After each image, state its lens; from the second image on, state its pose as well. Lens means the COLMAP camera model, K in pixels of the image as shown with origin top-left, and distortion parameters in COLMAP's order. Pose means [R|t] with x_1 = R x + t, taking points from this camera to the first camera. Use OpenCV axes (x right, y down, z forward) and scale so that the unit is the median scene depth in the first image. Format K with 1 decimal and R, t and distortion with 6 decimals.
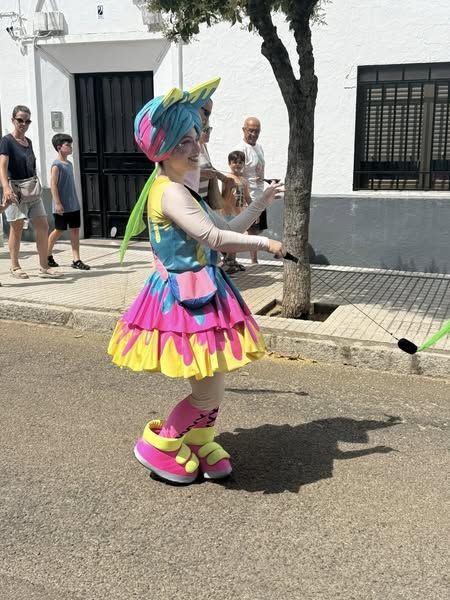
lens RADIAL K [[714.1, 0, 225.0], [0, 714.1, 300.0], [0, 0, 1]] dist [0.183514, -0.443166]
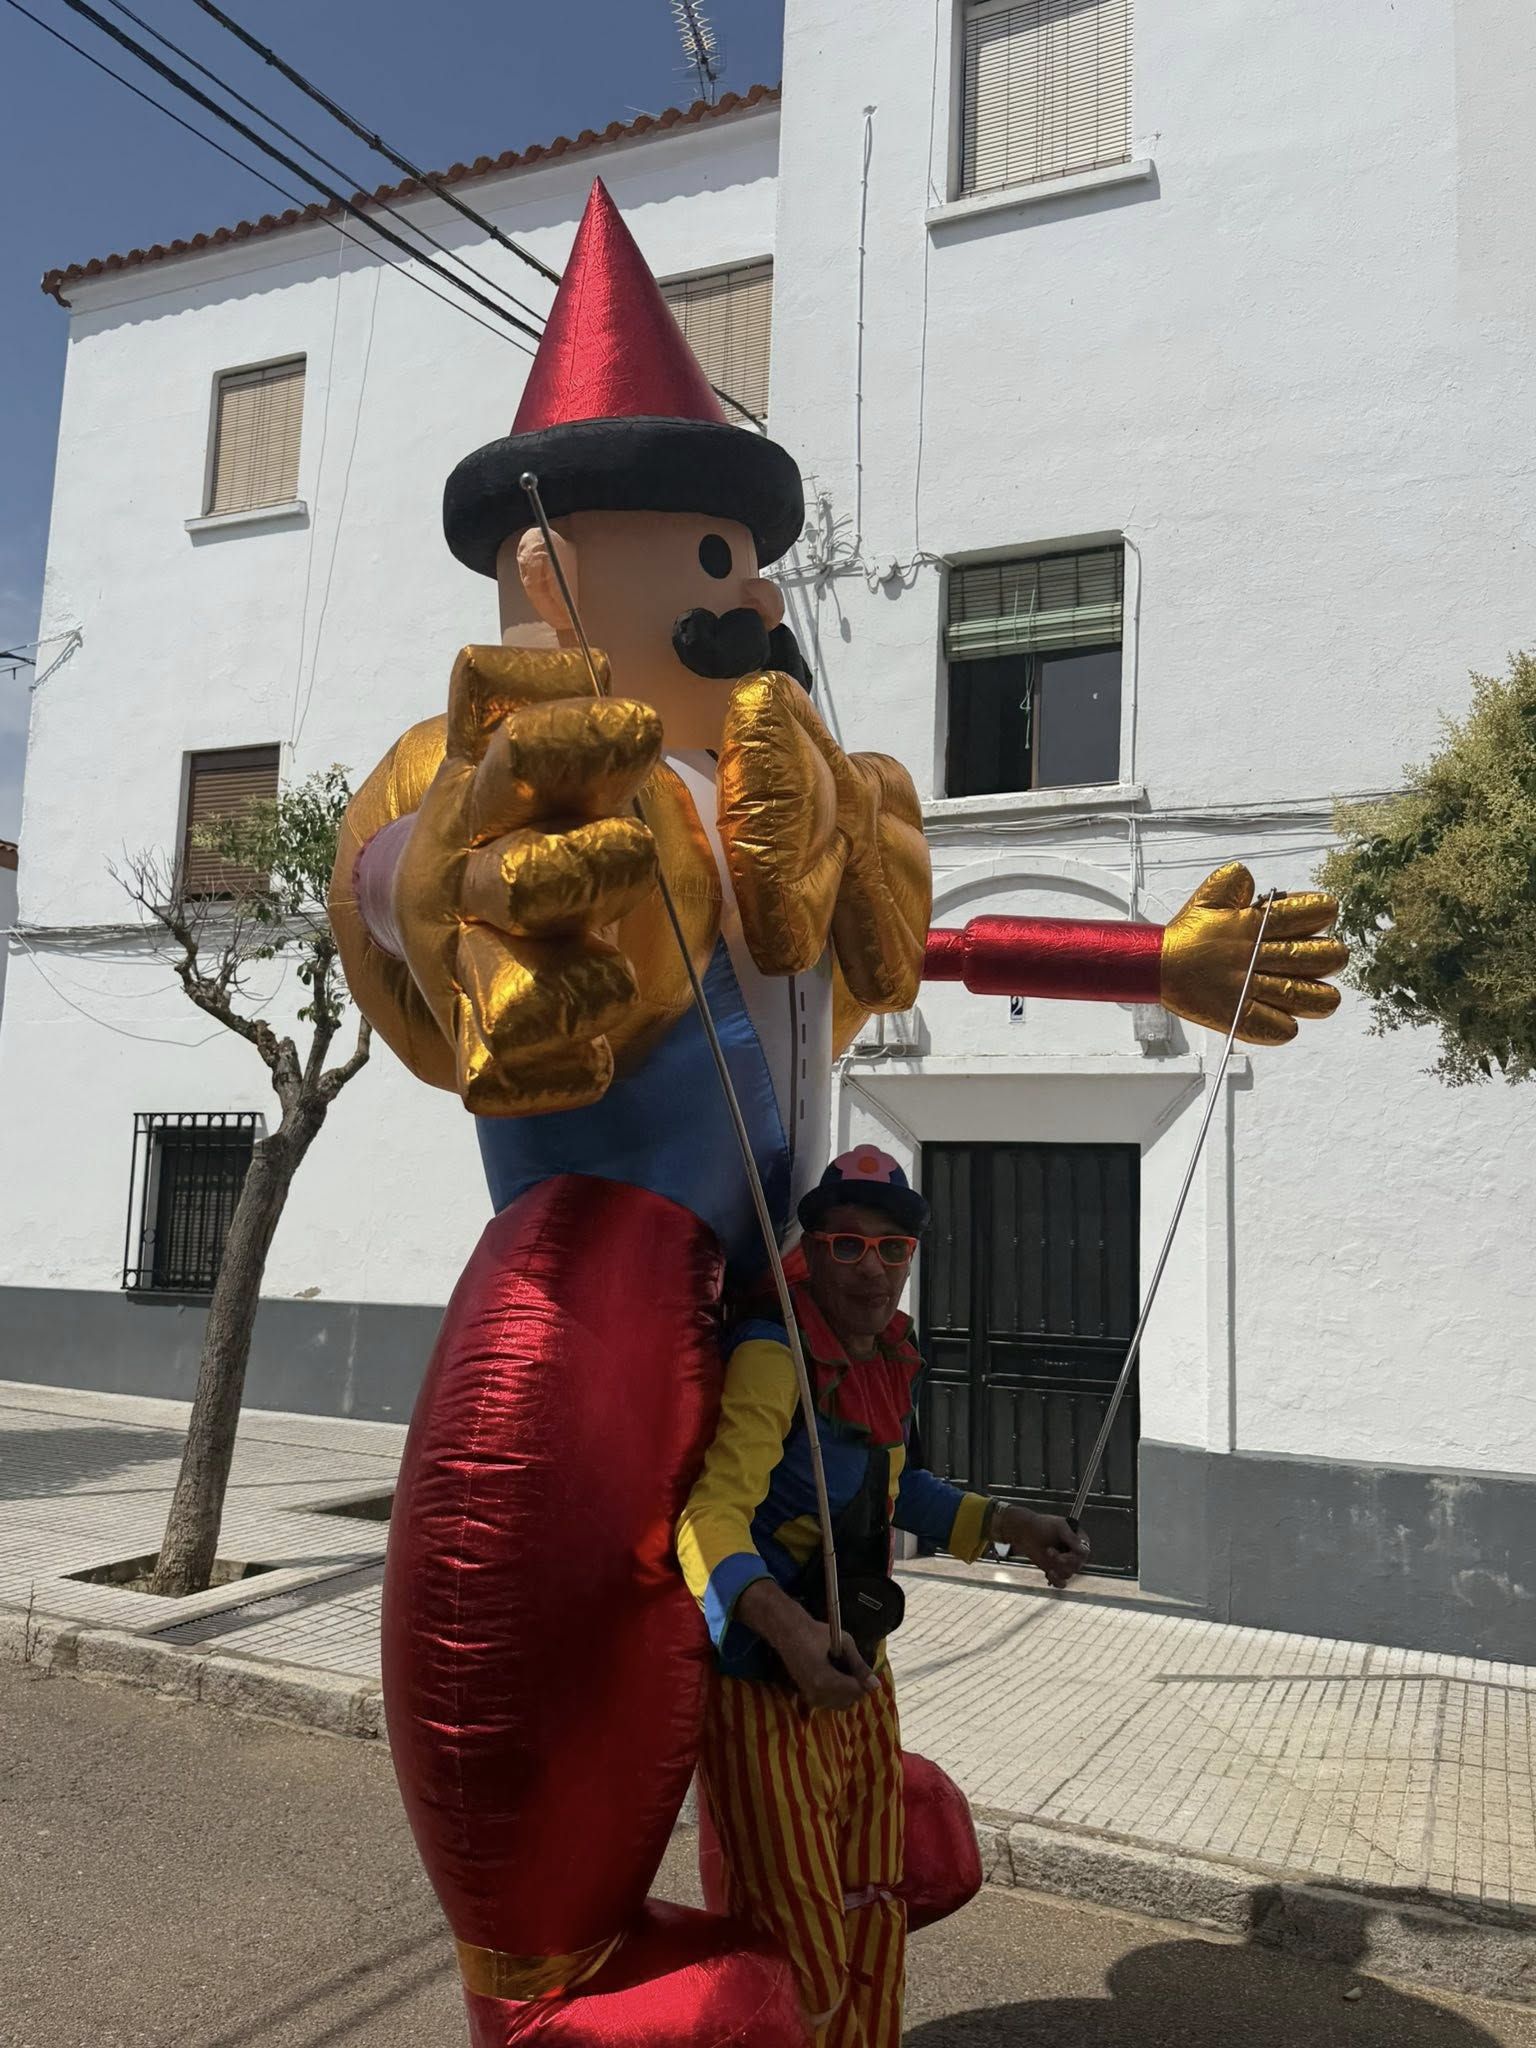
lens RADIAL K [[1645.0, 0, 768.0], [0, 1645.0, 1024.0], [0, 0, 1]] dist [0.065277, -0.079197]
pose [[0.998561, 0.030699, -0.043965, -0.270460], [-0.043718, 0.940849, -0.335995, -0.057407], [0.031049, 0.337433, 0.940837, 0.092765]]
